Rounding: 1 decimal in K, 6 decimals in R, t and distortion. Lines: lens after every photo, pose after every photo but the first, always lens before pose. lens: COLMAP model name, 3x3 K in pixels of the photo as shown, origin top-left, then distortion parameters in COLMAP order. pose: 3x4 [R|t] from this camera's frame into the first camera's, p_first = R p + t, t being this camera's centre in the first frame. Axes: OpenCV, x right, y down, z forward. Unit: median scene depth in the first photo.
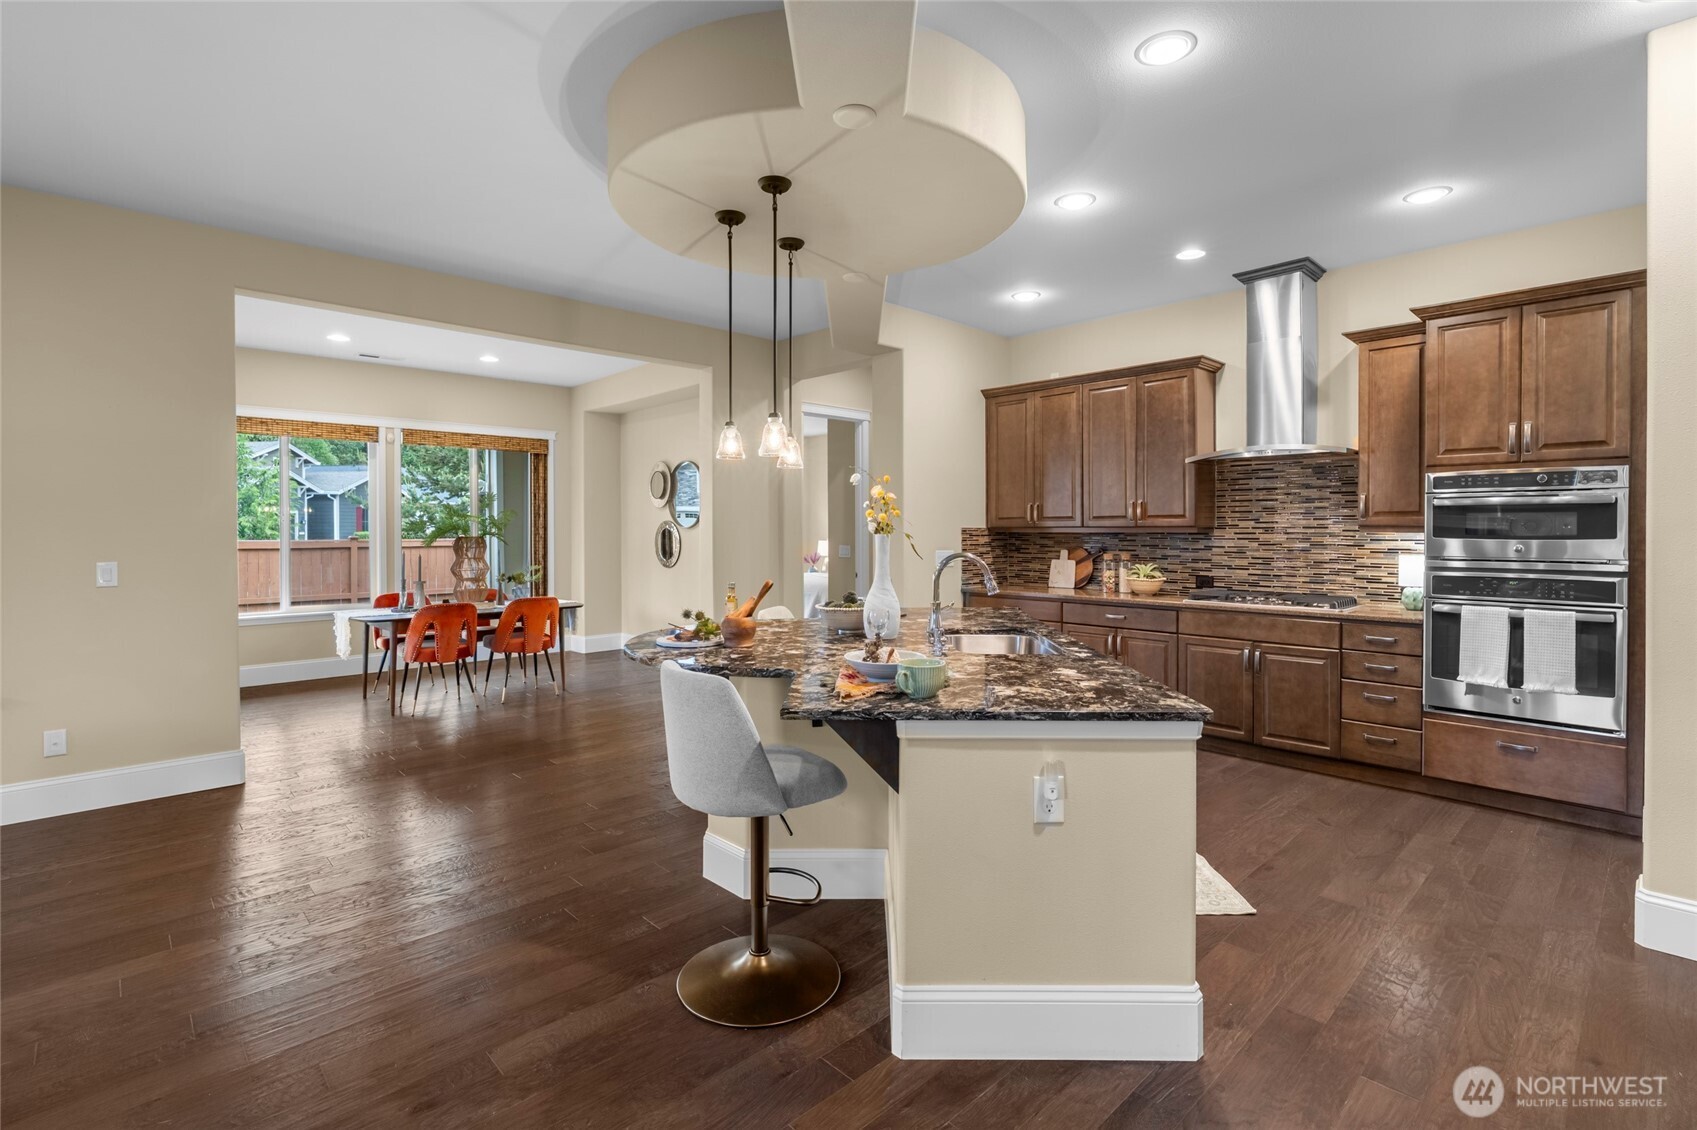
lens RADIAL K [[794.4, 0, 849.8], [0, 794.4, 531.9], [0, 0, 1]] dist [0.001753, 0.000116]
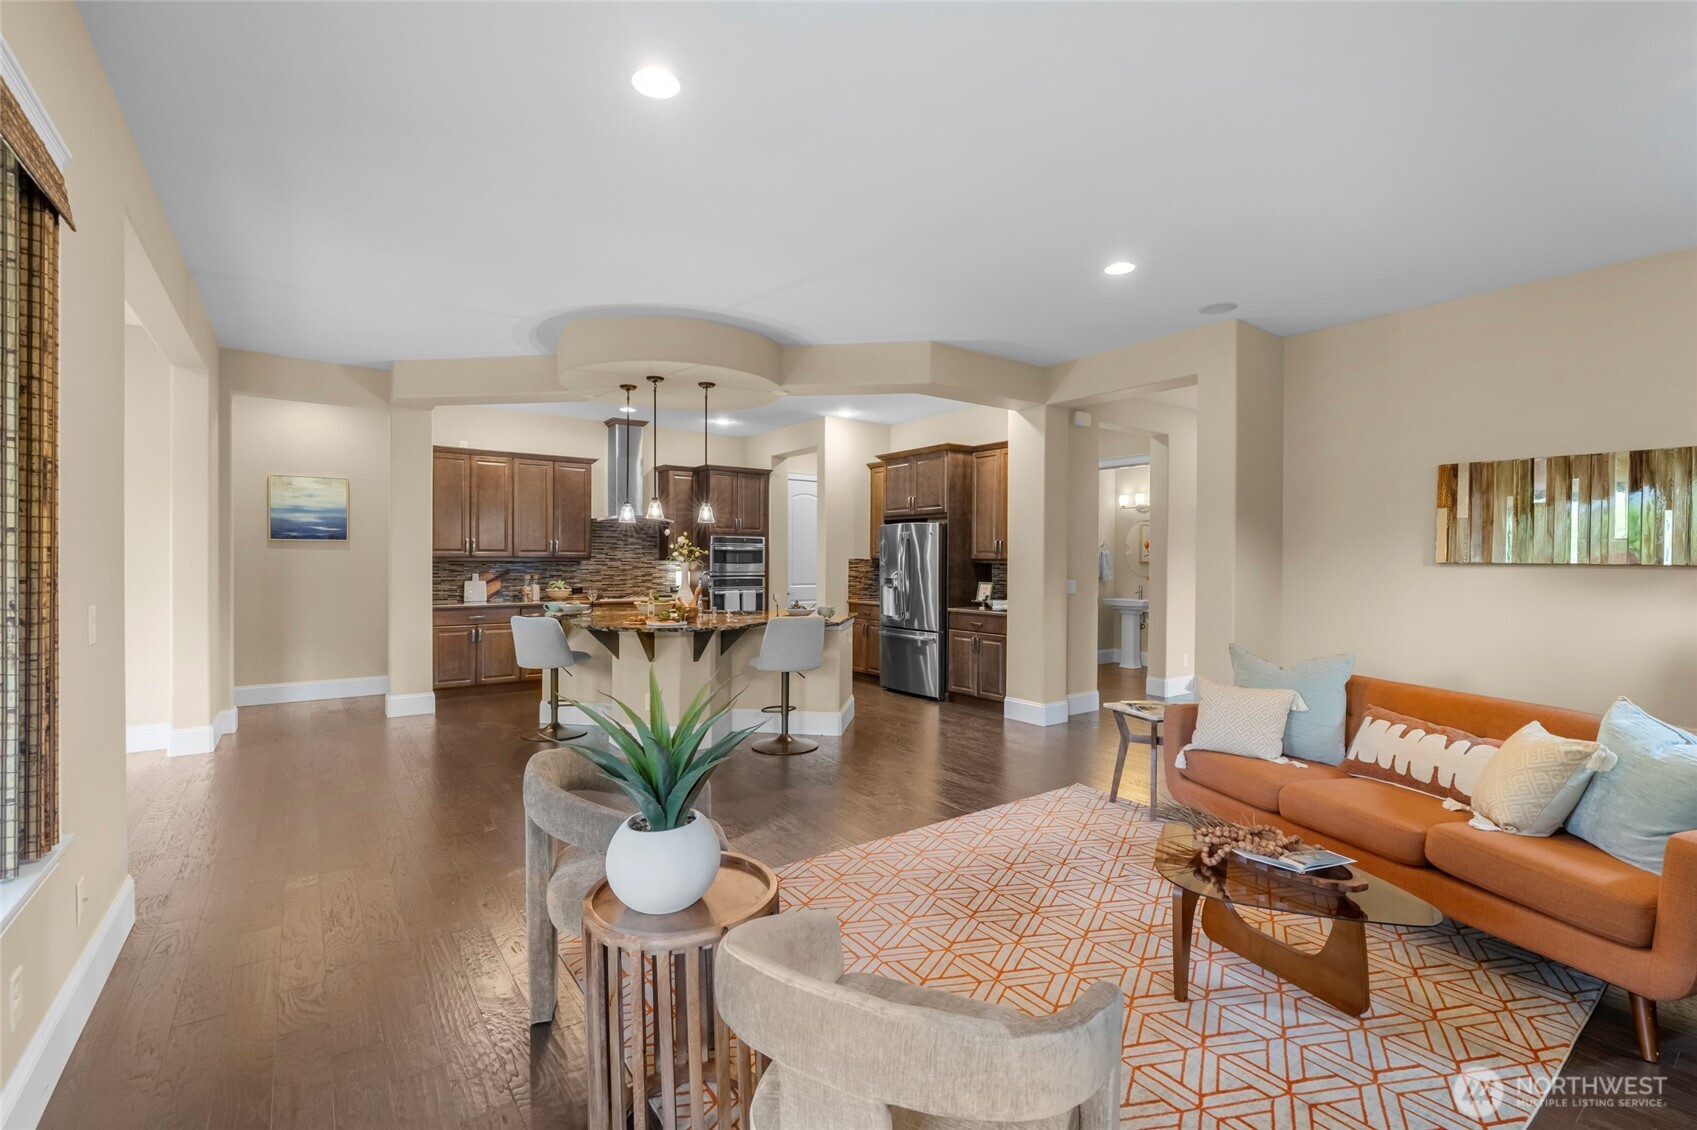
lens RADIAL K [[745.5, 0, 845.9], [0, 745.5, 560.6], [0, 0, 1]] dist [0.000272, 0.000196]
pose [[0.129285, 0.000076, 0.991608, -1.255132], [-0.002215, 0.999998, 0.000212, -0.001694], [-0.991605, -0.002224, 0.129285, 0.282485]]
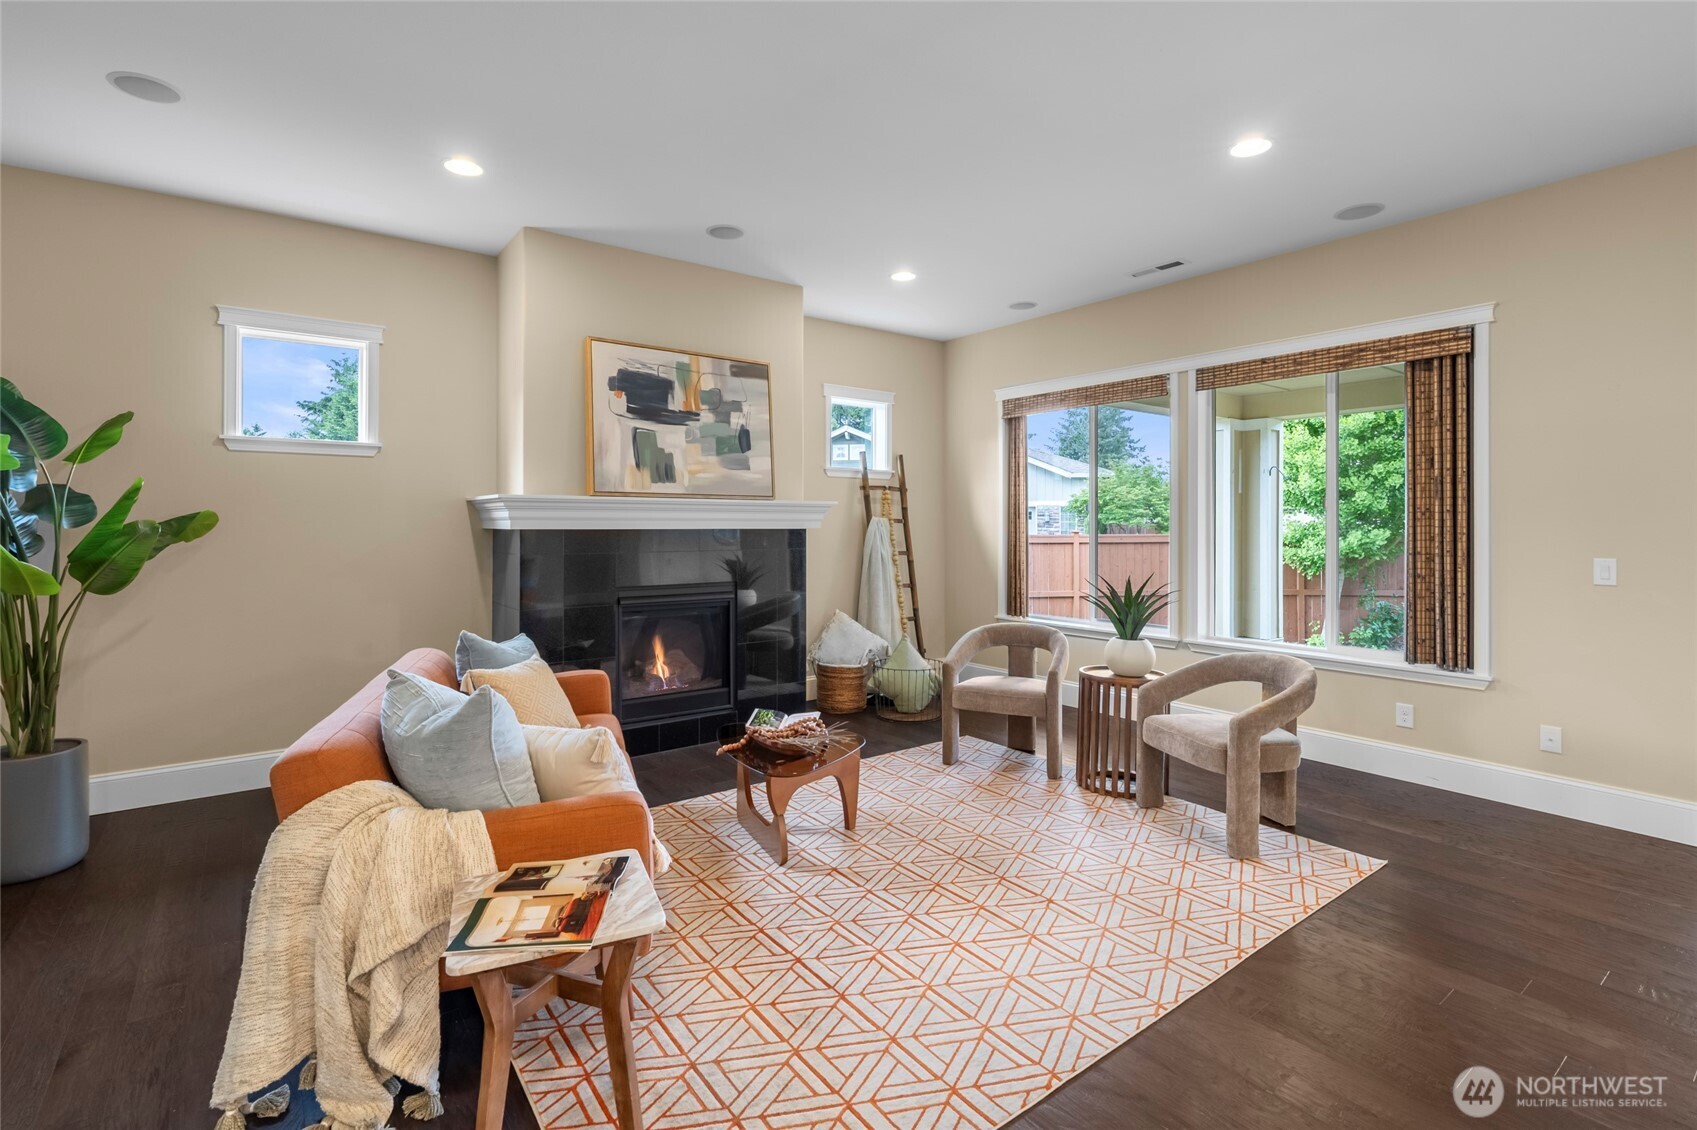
lens RADIAL K [[792.7, 0, 846.5], [0, 792.7, 521.1], [0, 0, 1]] dist [-0.001175, 0.000111]
pose [[-0.119967, -0.001220, -0.992777, 0.068716], [-0.003089, 0.999995, -0.000855, -0.001239], [0.992773, 0.002964, -0.119970, 0.209432]]
